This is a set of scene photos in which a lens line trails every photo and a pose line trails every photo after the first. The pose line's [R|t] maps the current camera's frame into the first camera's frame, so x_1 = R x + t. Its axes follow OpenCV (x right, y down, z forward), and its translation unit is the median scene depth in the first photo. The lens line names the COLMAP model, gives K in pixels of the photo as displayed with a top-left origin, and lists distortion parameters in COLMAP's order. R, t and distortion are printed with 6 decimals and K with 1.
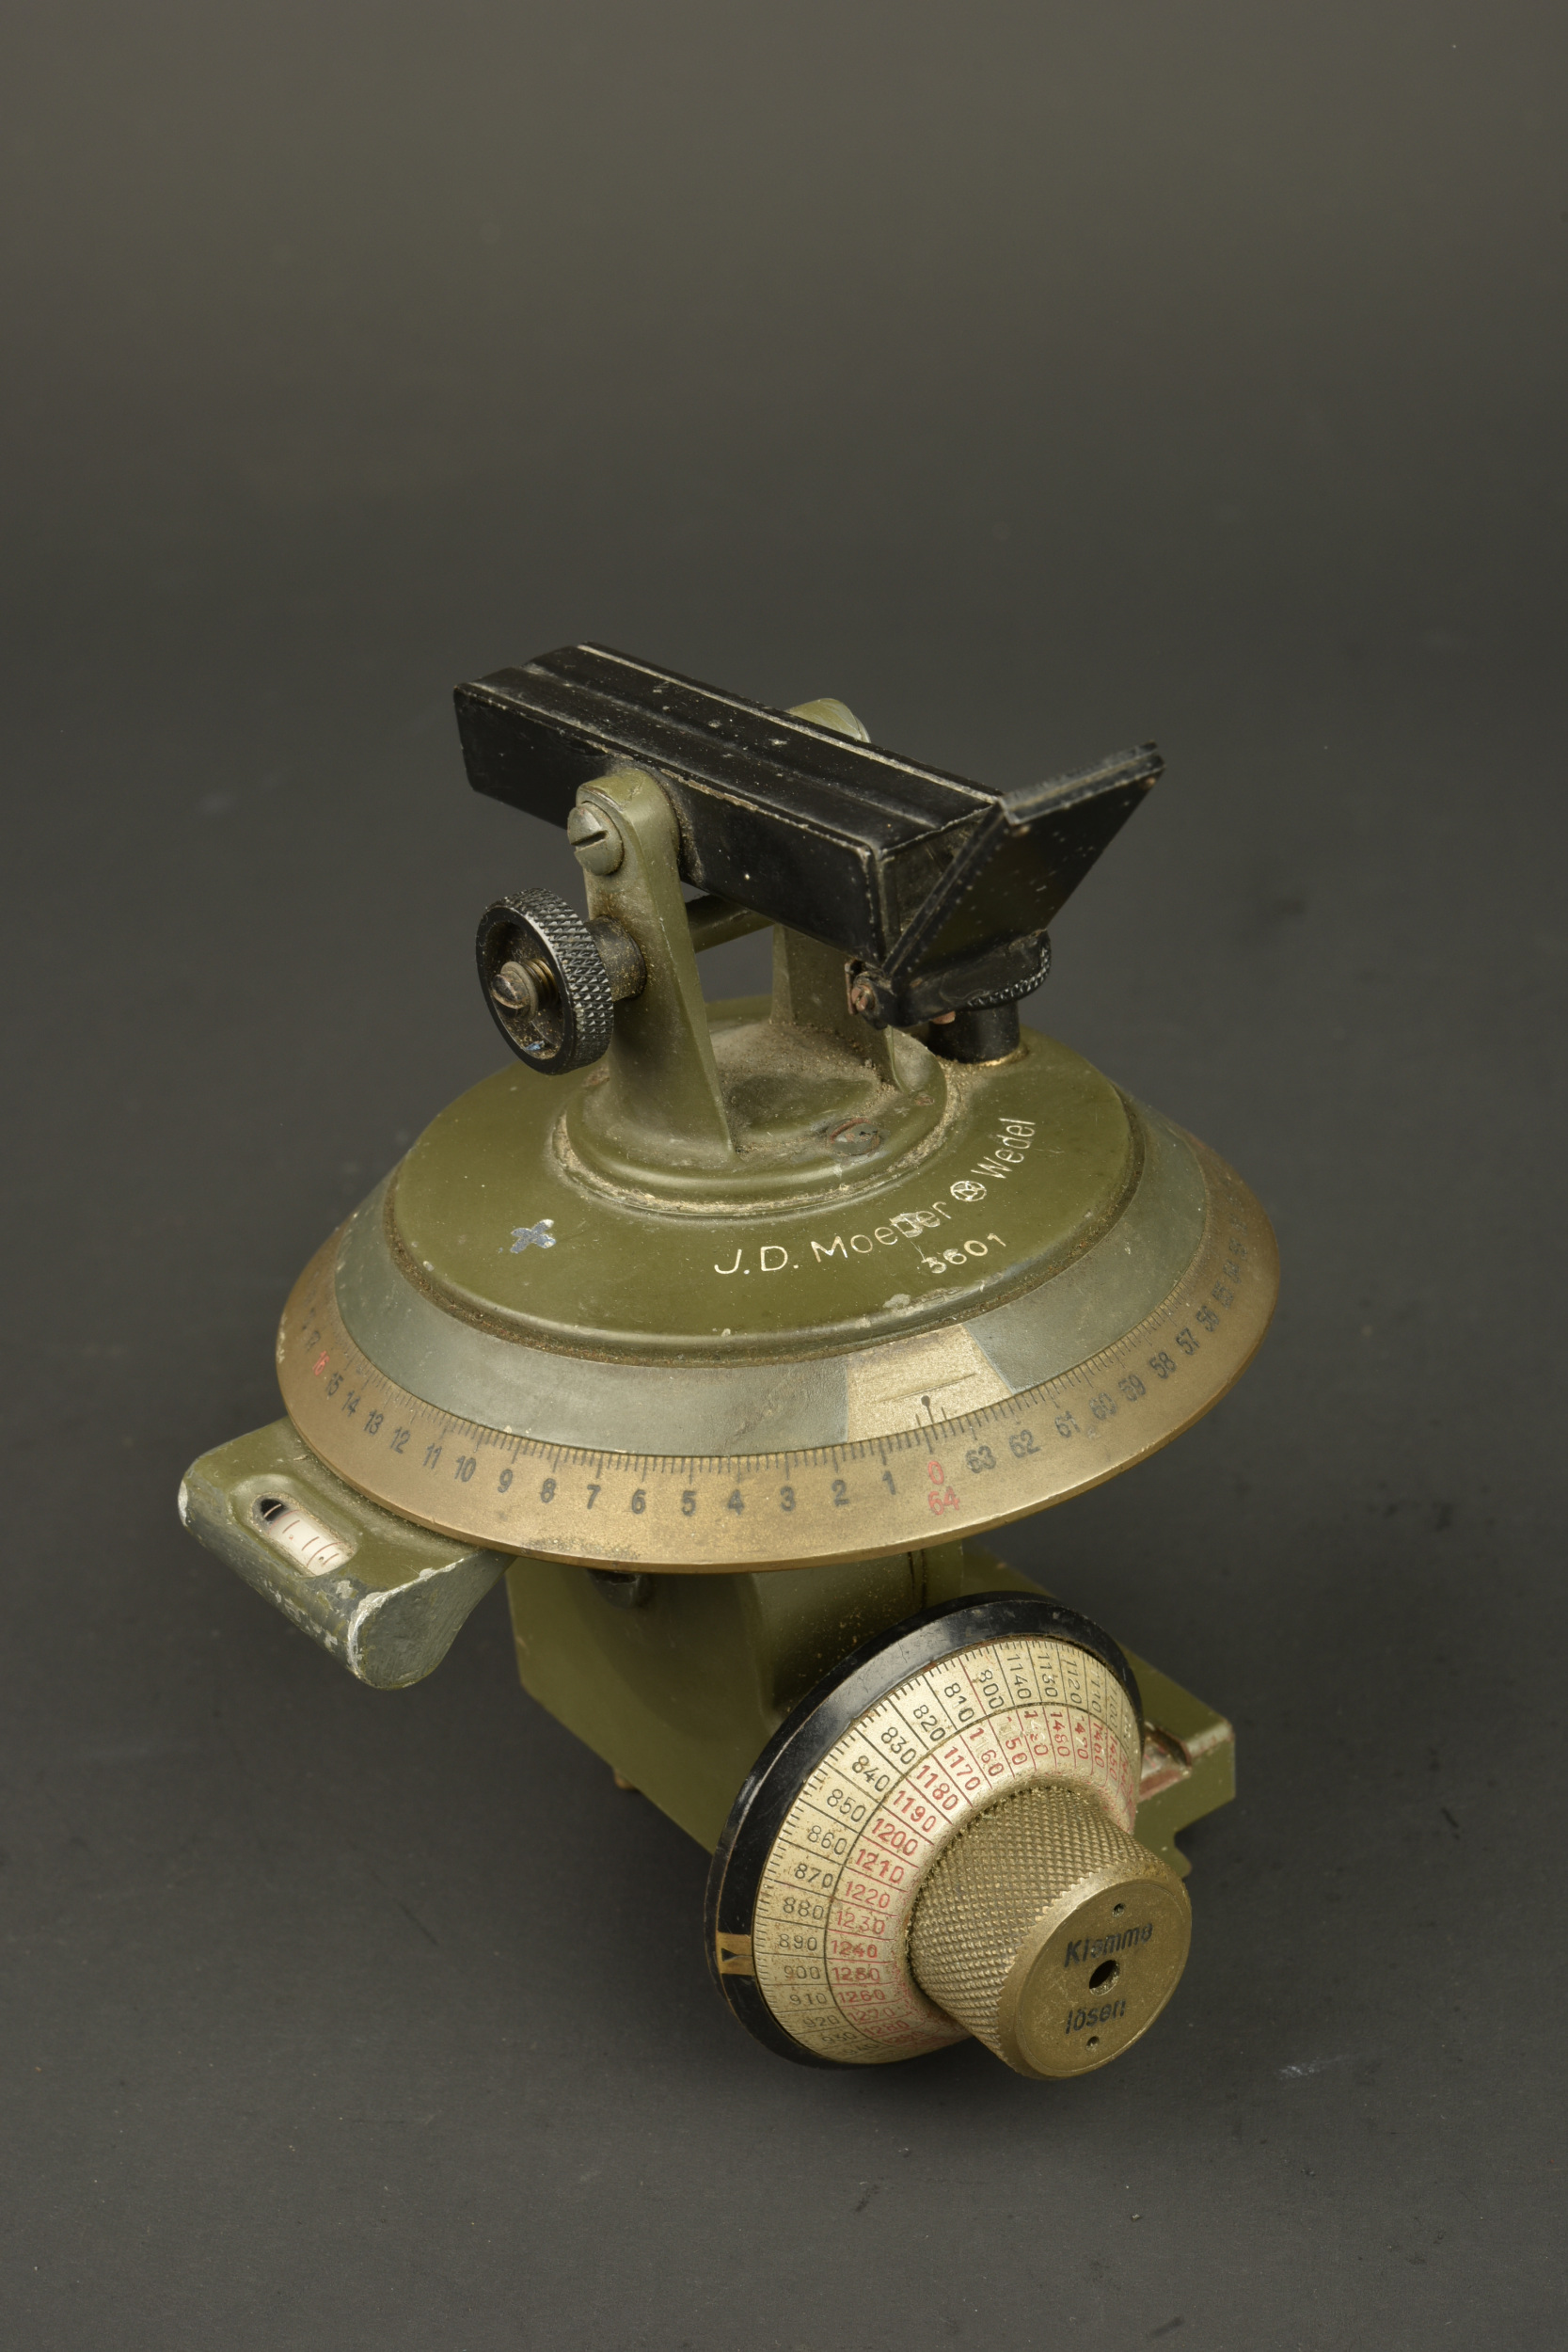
lens RADIAL K [[4373.2, 0, 784.0], [0, 4373.2, 1176.0], [0, 0, 1]] dist [0.015654, -0.041830]
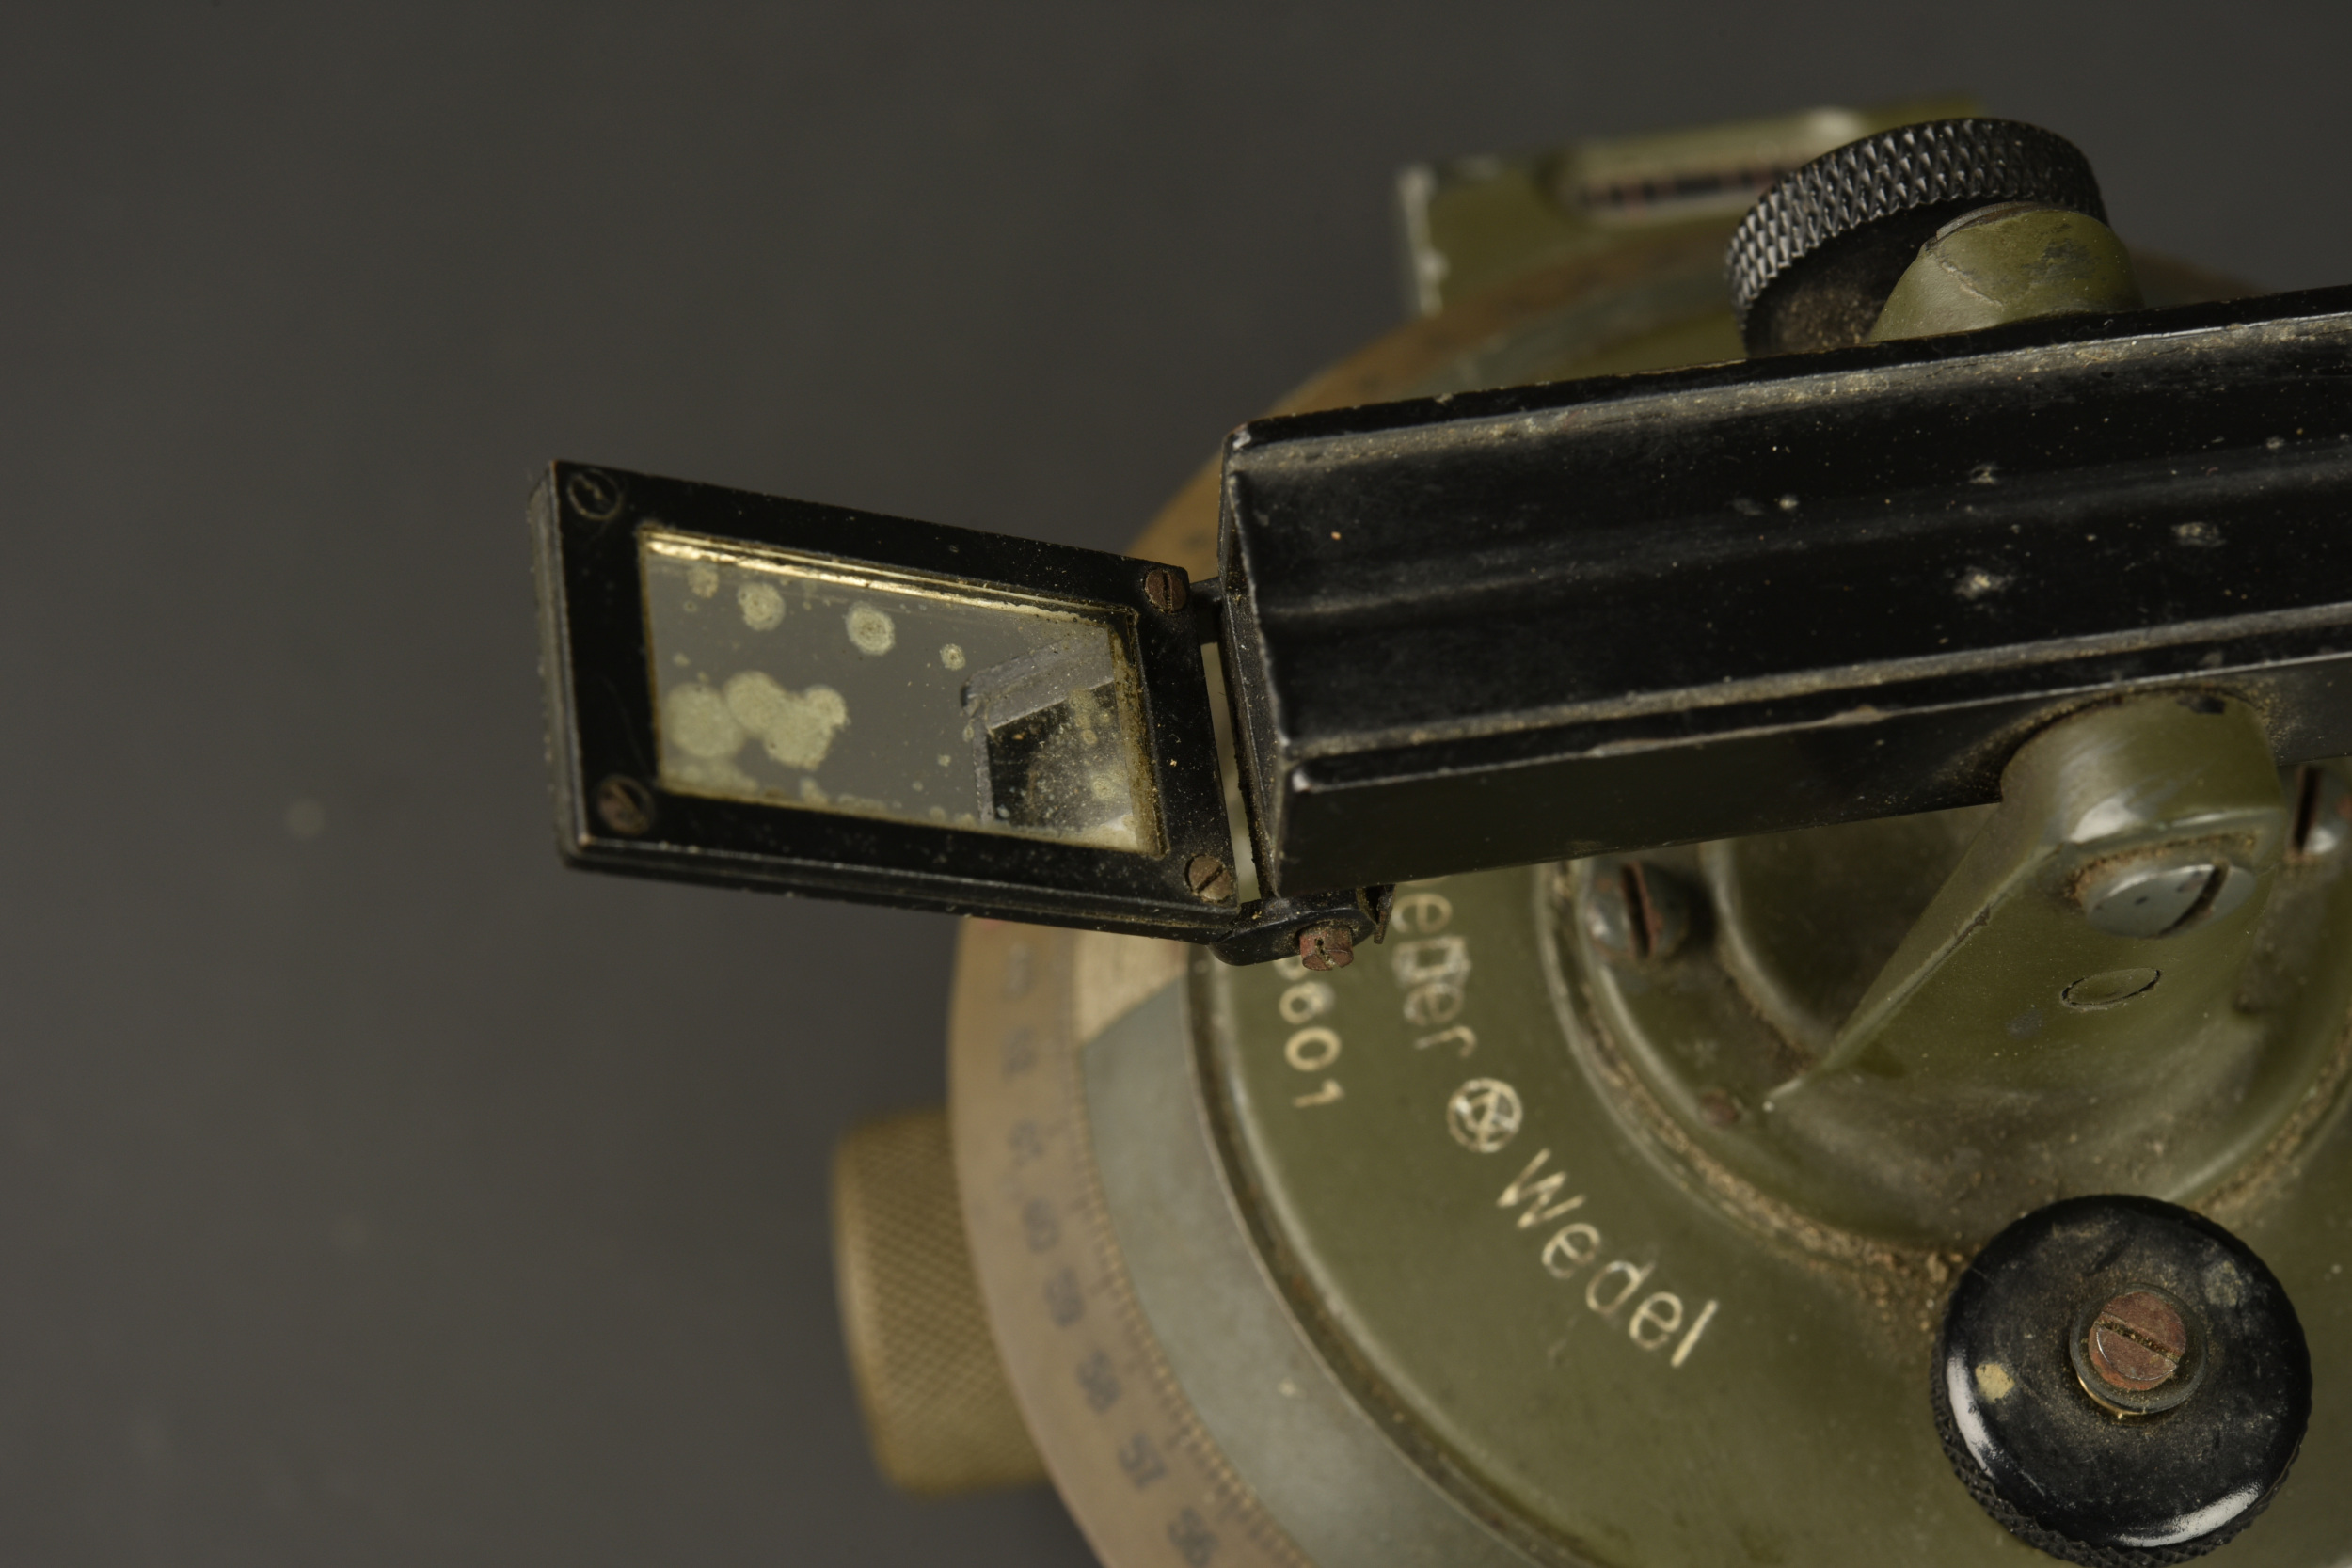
lens RADIAL K [[4373.2, 0, 1176.0], [0, 4373.2, 784.0], [0, 0, 1]] dist [0.015654, -0.041830]
pose [[-0.457667, 0.845257, -0.275829, 0.169387], [-0.352006, 0.112626, 0.929197, -0.467563], [0.816476, 0.522356, 0.245990, 0.852082]]
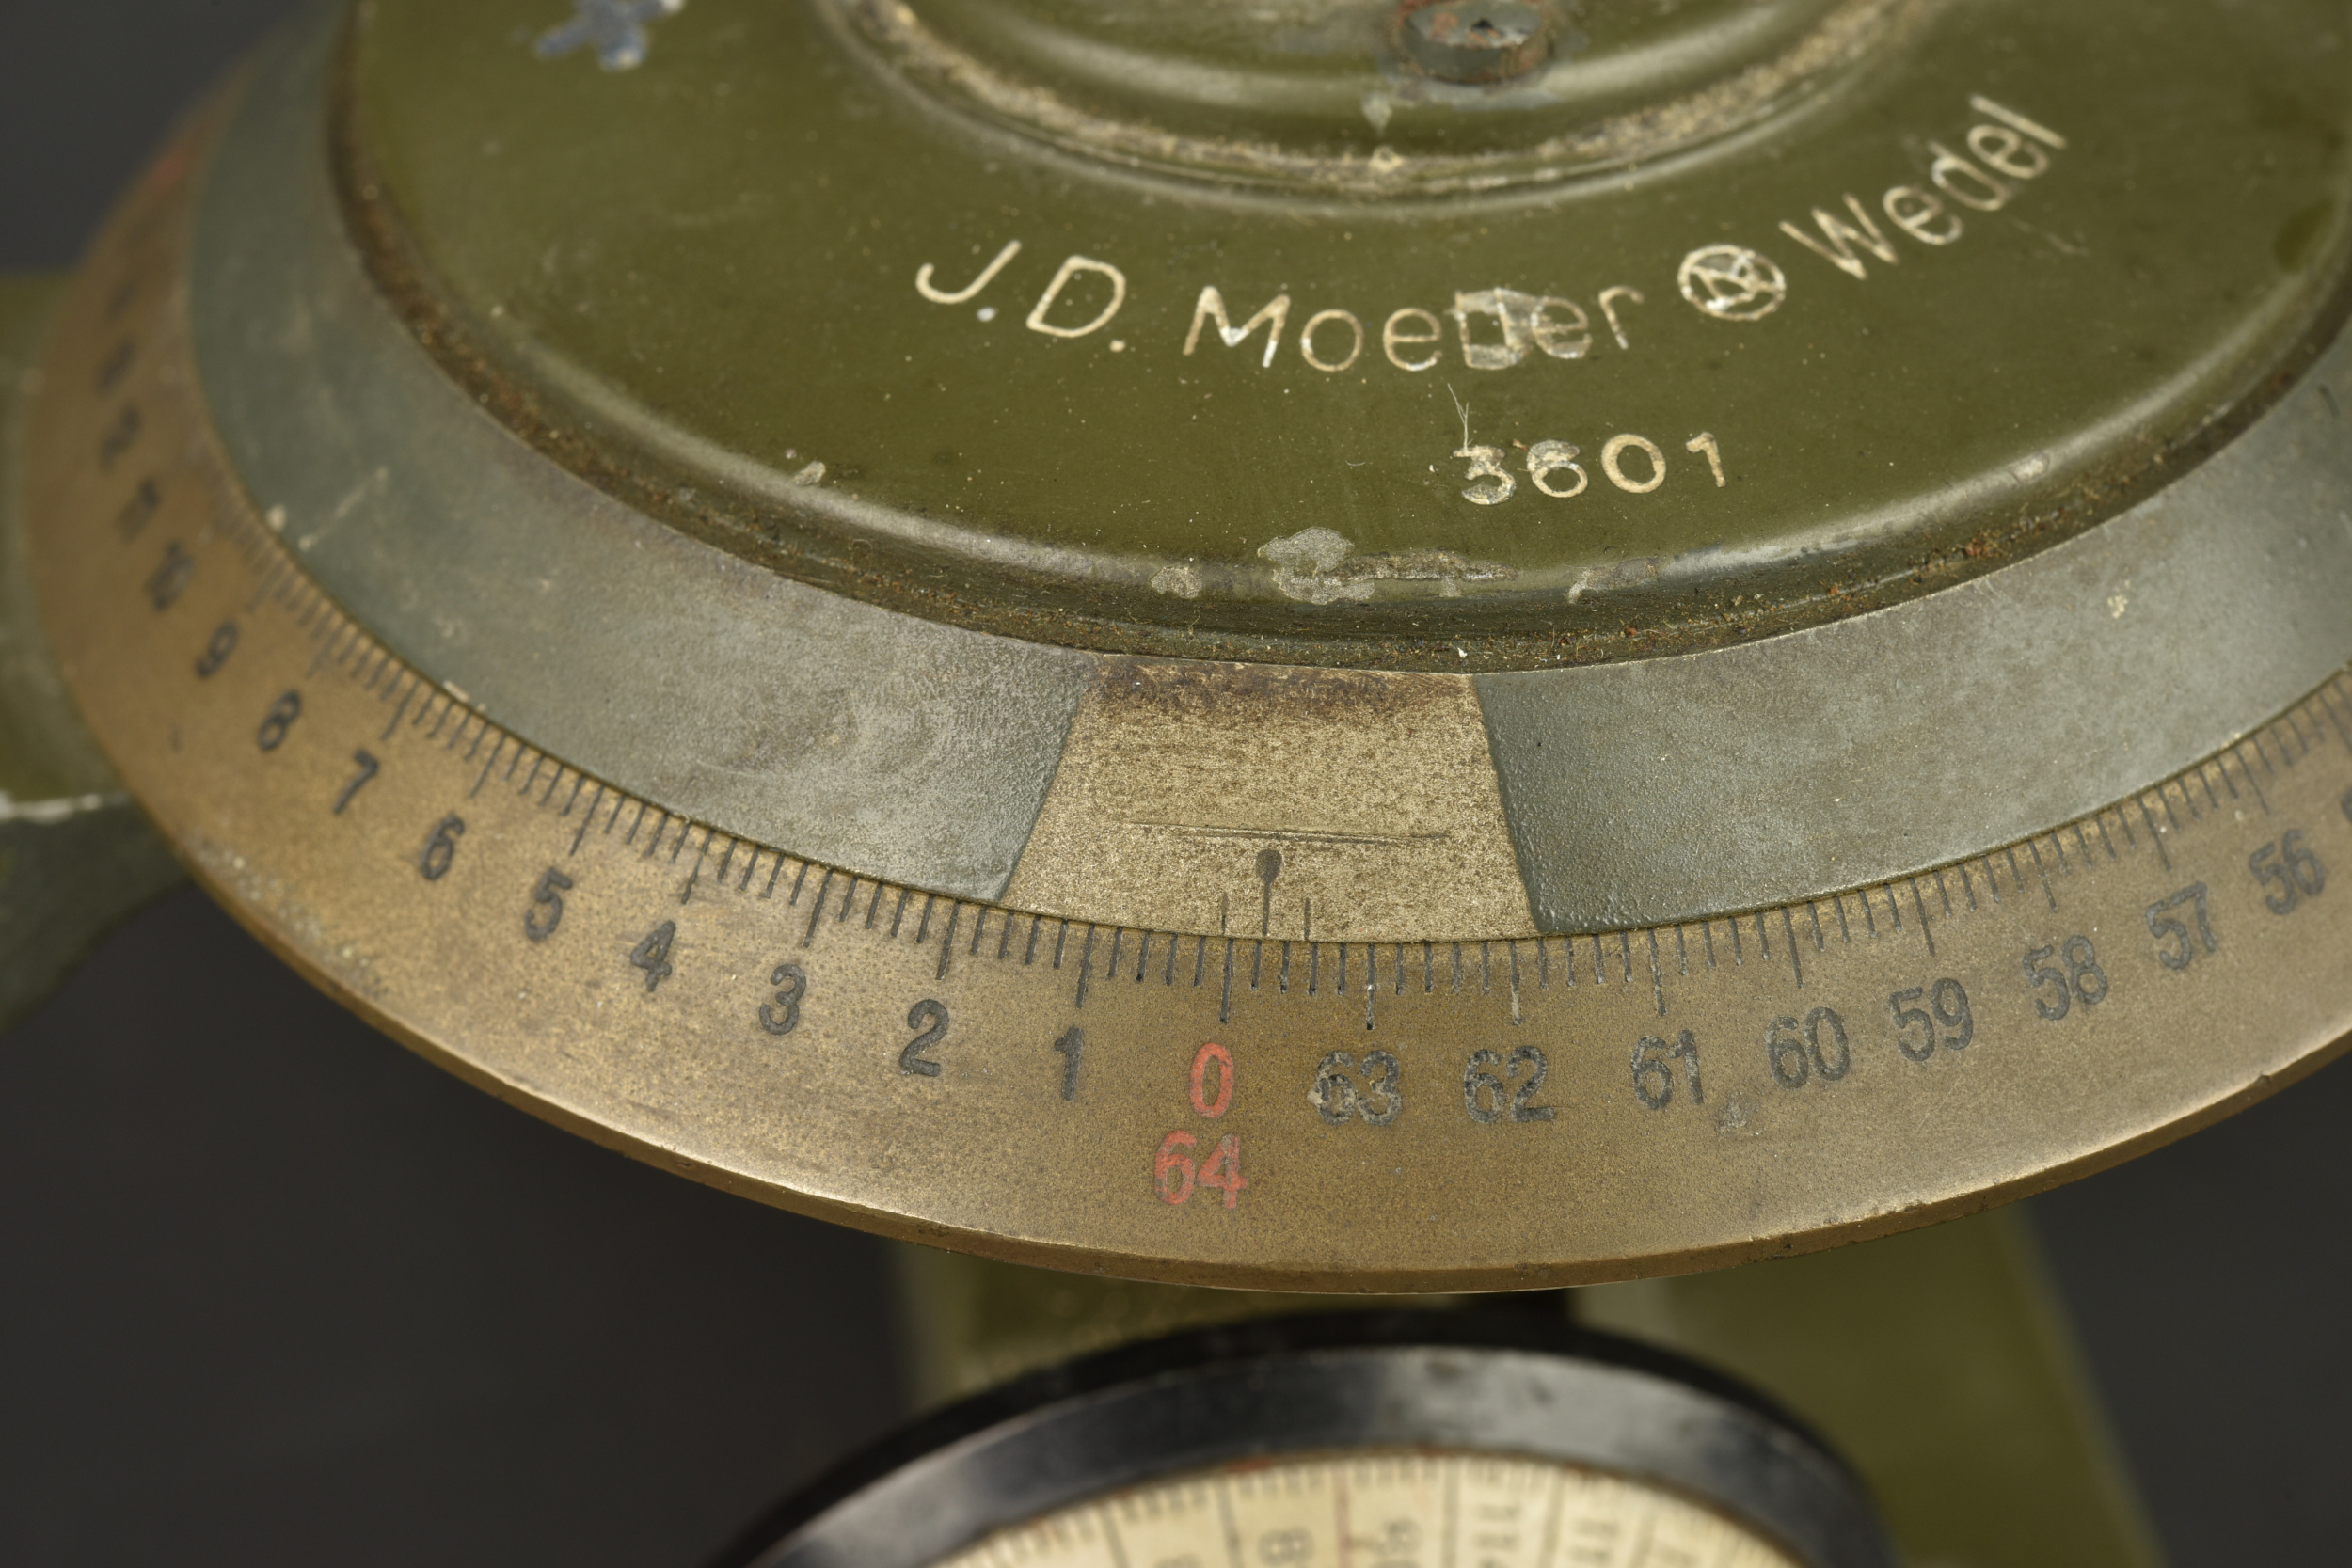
lens RADIAL K [[4373.2, 0, 1176.0], [0, 4373.2, 784.0], [0, 0, 1]] dist [0.015654, -0.041830]
pose [[0.894523, 0.347362, -0.281368, 0.116177], [-0.274859, 0.923779, 0.266619, -0.040568], [0.352535, -0.161160, 0.921817, 0.683851]]
